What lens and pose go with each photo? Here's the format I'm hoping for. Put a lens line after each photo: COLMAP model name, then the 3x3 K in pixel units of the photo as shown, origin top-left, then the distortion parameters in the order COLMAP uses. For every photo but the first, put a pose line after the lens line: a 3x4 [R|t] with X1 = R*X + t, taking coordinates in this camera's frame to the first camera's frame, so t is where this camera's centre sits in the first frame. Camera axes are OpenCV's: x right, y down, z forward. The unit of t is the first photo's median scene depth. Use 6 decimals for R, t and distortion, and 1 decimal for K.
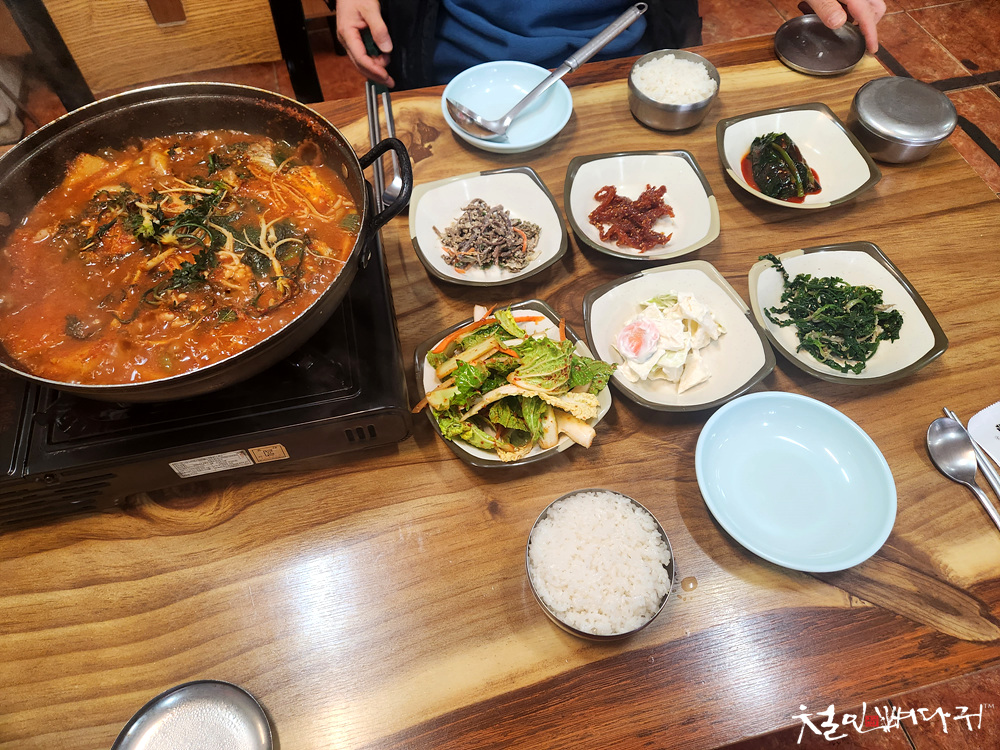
lens RADIAL K [[660.8, 0, 501.8], [0, 660.8, 365.0], [0, 0, 1]] dist [0.004422, 0.002473]
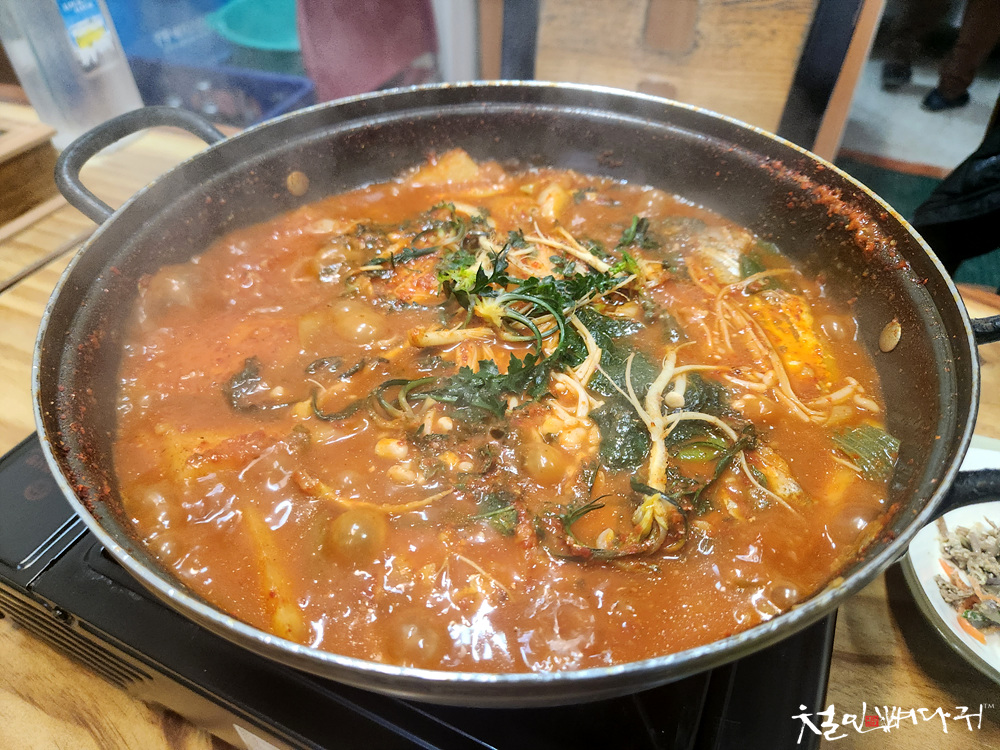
lens RADIAL K [[660.8, 0, 503.1], [0, 660.8, 375.2], [0, 0, 1]] dist [0.004422, 0.002473]
pose [[0.786723, 0.416699, -0.455445, -0.235702], [-0.515991, 0.848888, -0.114637, -0.092086], [0.338852, 0.325193, 0.882852, 0.549984]]
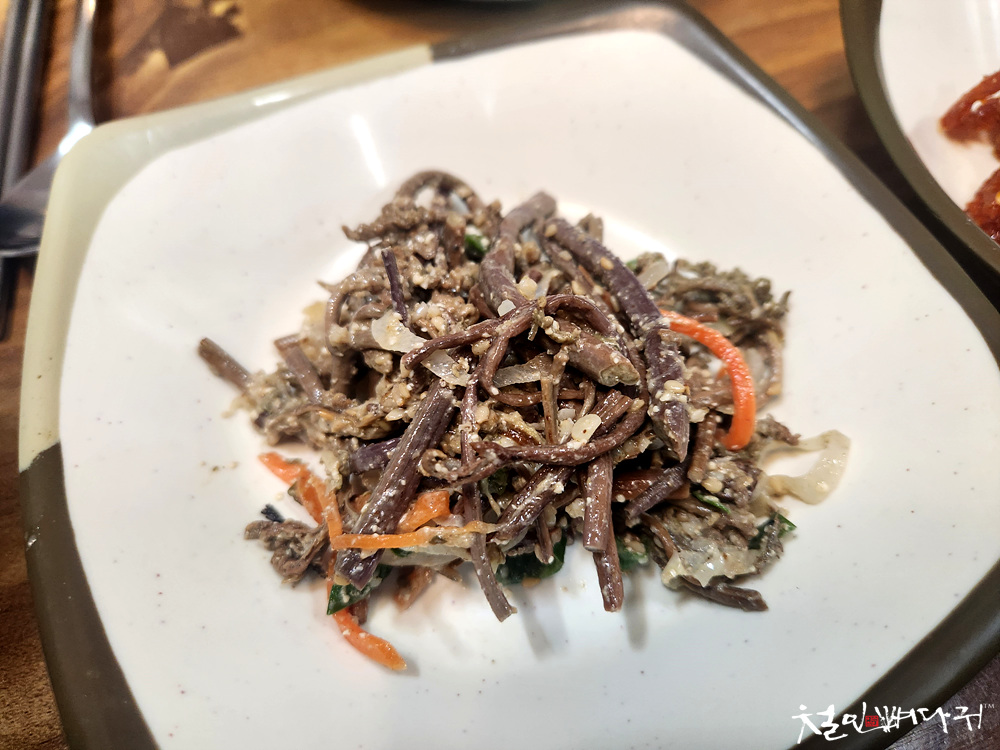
lens RADIAL K [[660.8, 0, 502.6], [0, 660.8, 370.1], [0, 0, 1]] dist [0.004422, 0.002473]
pose [[0.992588, -0.110308, 0.051004, -0.043232], [0.110314, 0.993893, 0.002718, -0.260693], [-0.050992, 0.002929, 0.998695, 1.096775]]
